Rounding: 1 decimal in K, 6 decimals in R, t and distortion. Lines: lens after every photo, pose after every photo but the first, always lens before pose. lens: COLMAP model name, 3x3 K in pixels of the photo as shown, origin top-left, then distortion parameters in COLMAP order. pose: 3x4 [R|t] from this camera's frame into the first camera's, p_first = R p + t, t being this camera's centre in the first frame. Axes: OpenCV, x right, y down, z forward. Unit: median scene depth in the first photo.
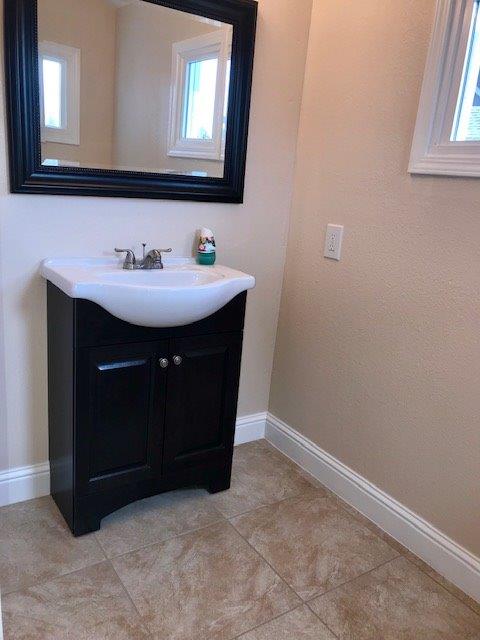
lens RADIAL K [[525.6, 0, 247.1], [0, 525.6, 317.6], [0, 0, 1]] dist [0.052476, -0.076273]
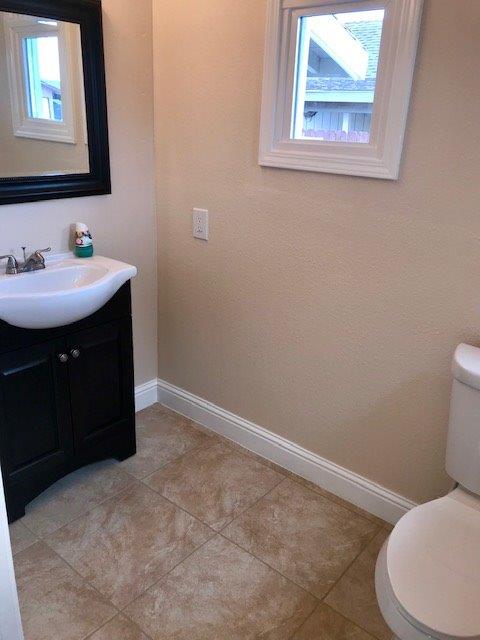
lens RADIAL K [[525.6, 0, 247.1], [0, 525.6, 317.6], [0, 0, 1]] dist [0.052476, -0.076273]
pose [[0.958012, -0.139885, 0.250290, -0.054526], [0.111707, 0.986035, 0.123518, -0.084052], [-0.264073, -0.090373, 0.960259, -0.131049]]
